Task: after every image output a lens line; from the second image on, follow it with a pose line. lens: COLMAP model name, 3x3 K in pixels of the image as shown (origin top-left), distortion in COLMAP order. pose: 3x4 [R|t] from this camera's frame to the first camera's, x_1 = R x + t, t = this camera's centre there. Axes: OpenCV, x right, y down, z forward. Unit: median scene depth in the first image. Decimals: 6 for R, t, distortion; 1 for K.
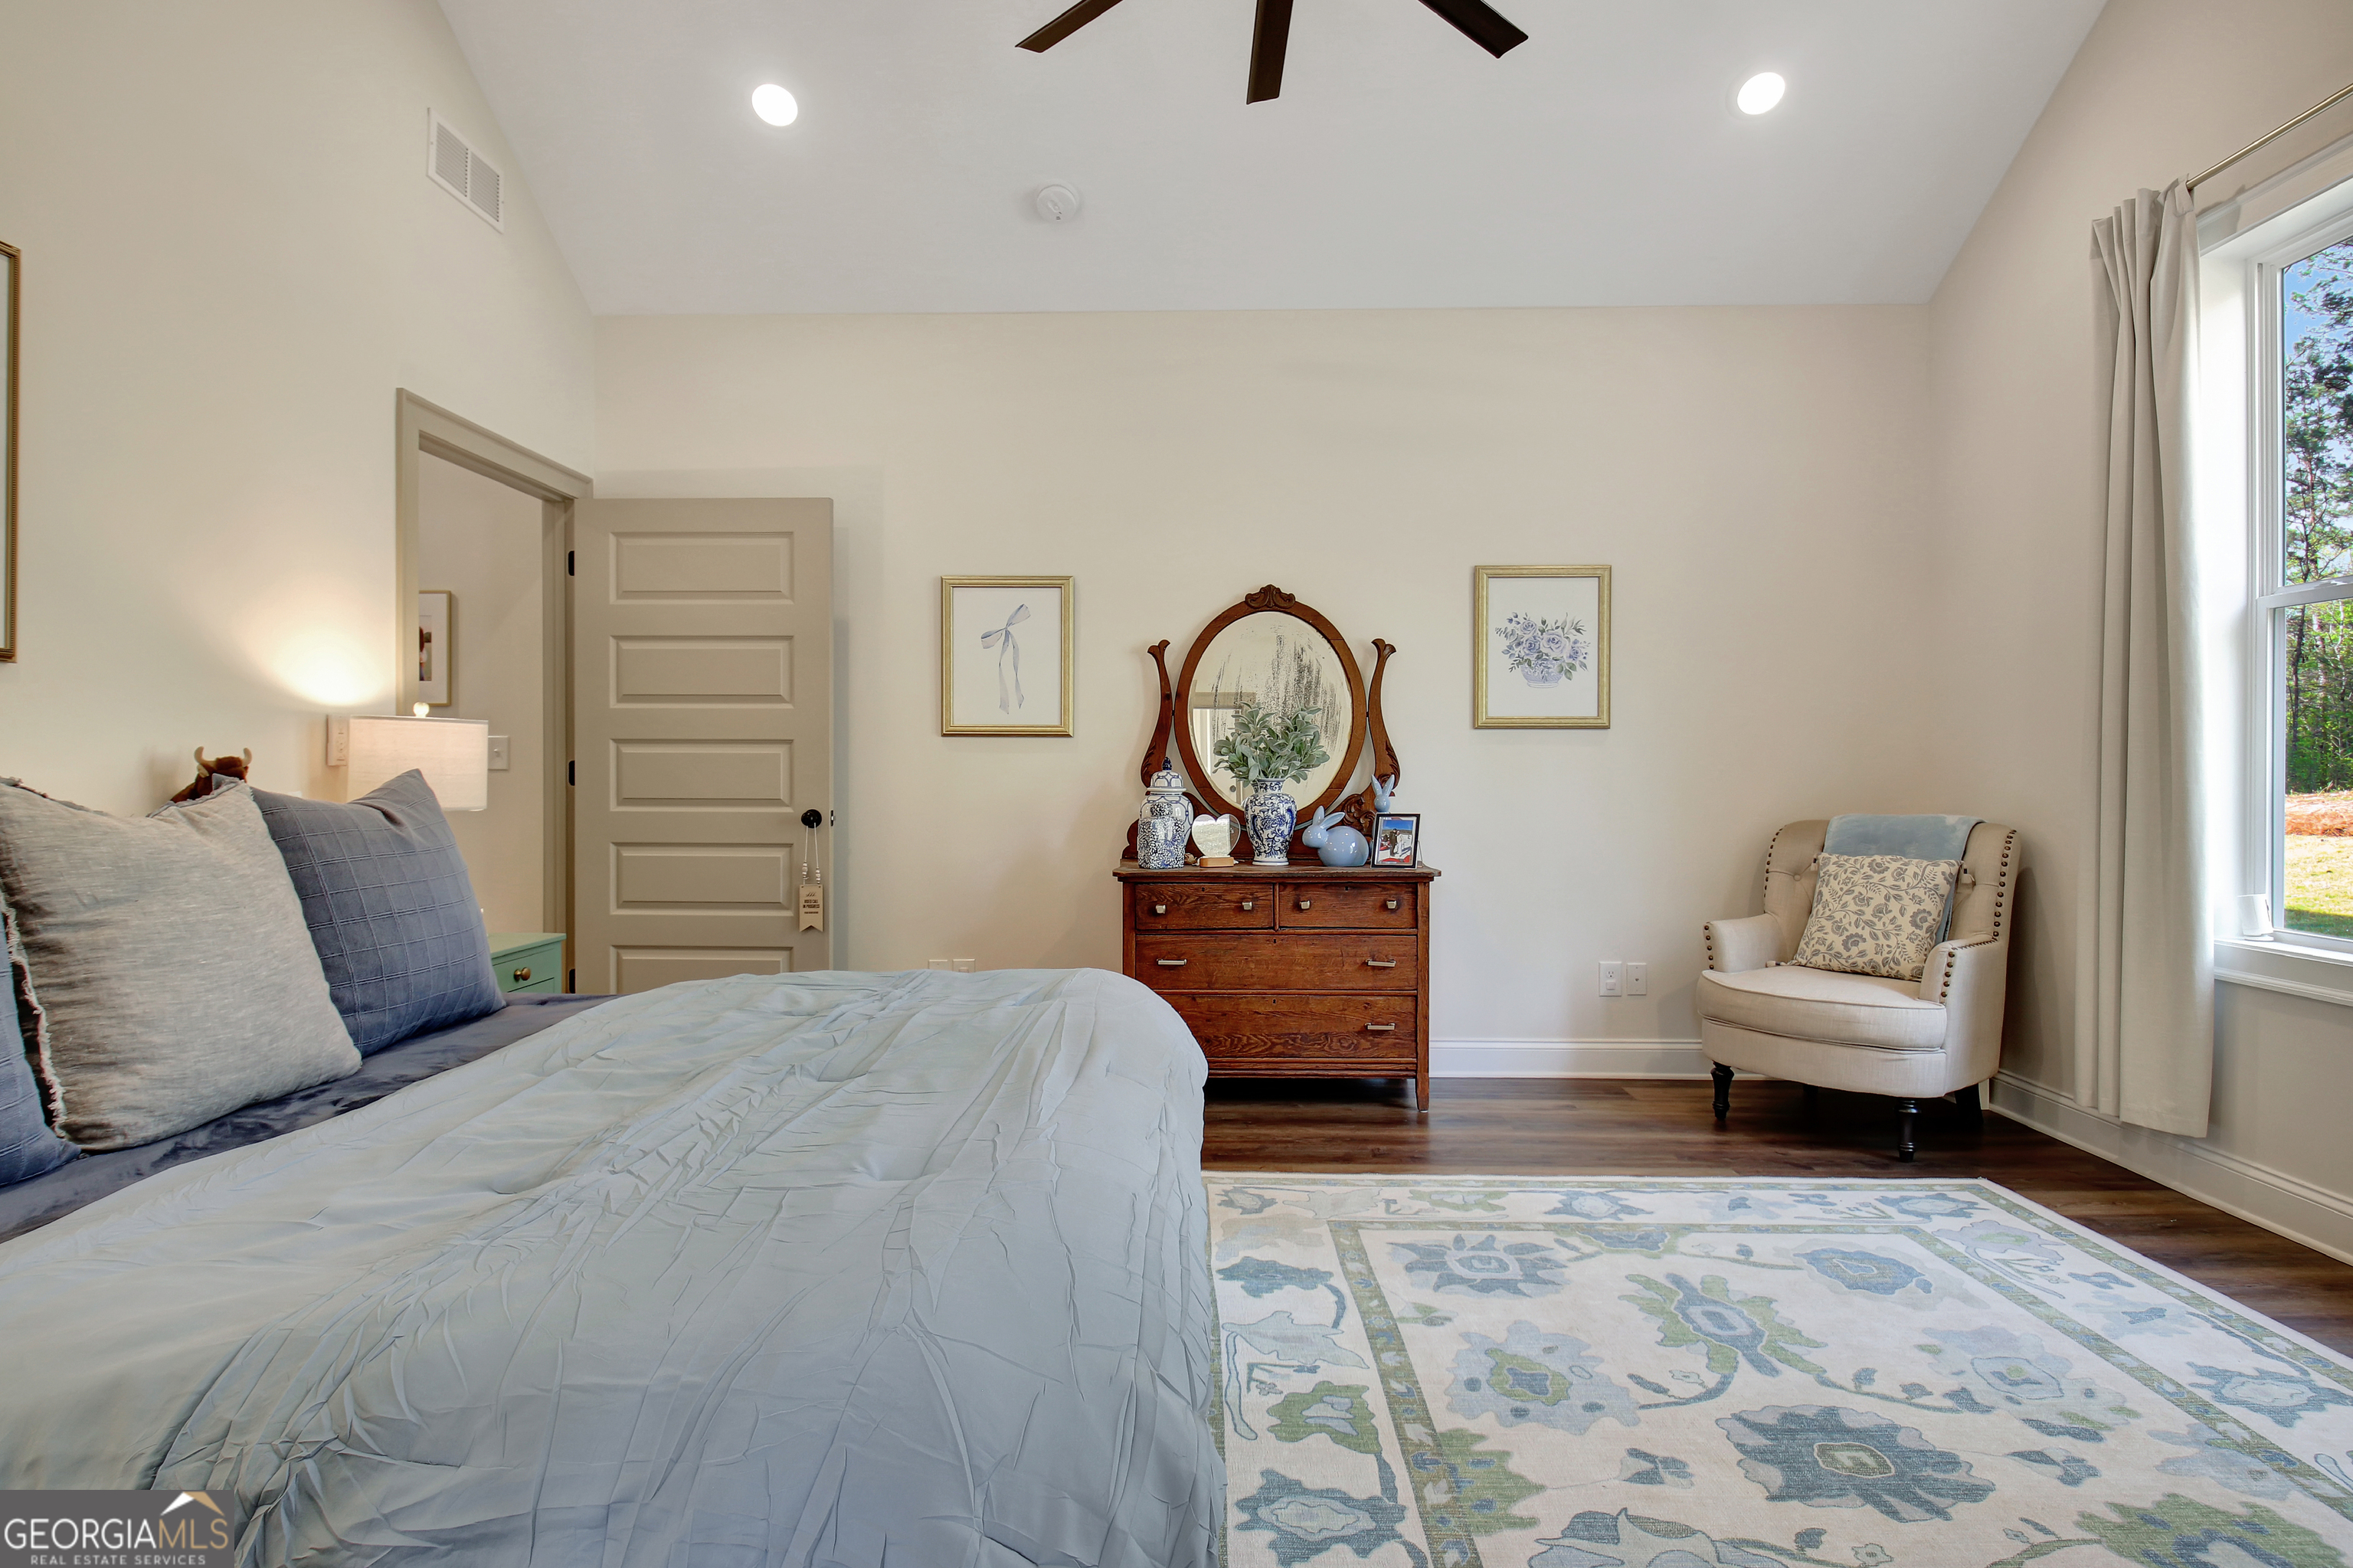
lens RADIAL K [[1262.3, 0, 1175.0], [0, 1262.3, 773.8], [0, 0, 1]] dist [0.024172, -0.004897]
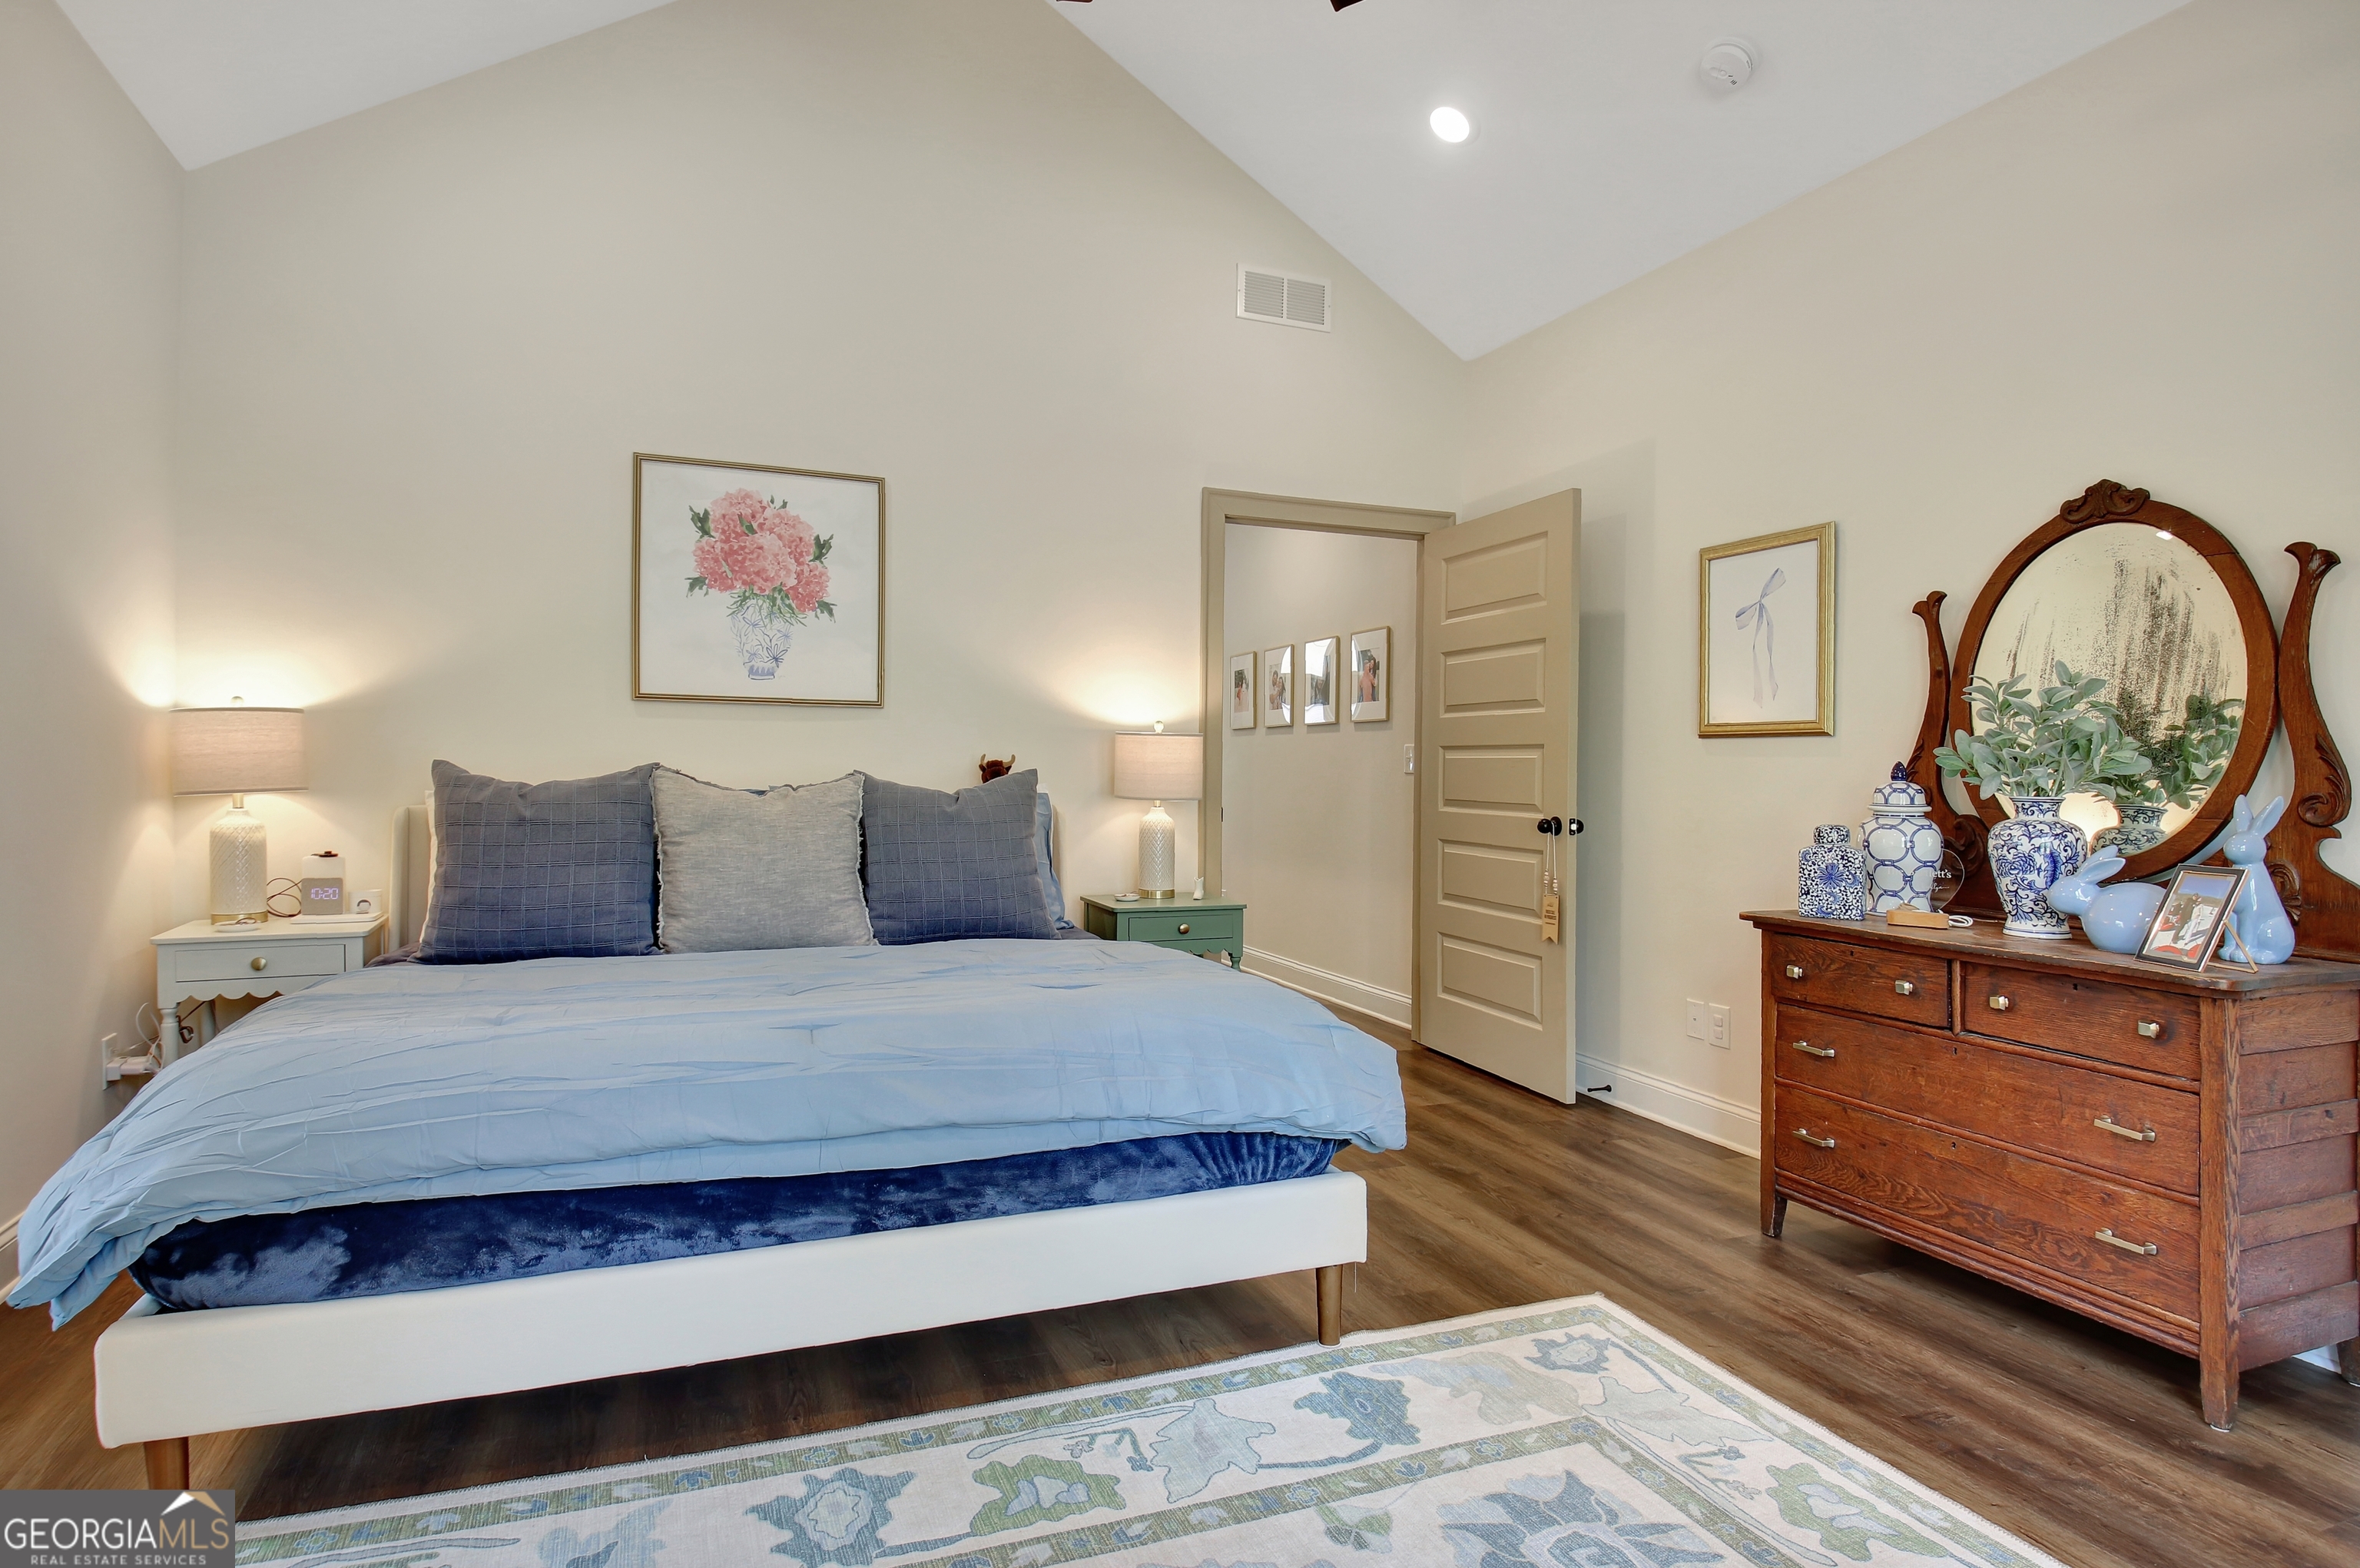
lens RADIAL K [[1266.0, 0, 1180.1], [0, 1266.0, 775.3], [0, 0, 1]] dist [0.024172, -0.004897]
pose [[0.392676, 0.011185, -0.919609, 0.517830], [-0.014848, 0.999873, 0.005821, -0.004637], [0.919557, 0.011368, 0.392792, 0.384348]]
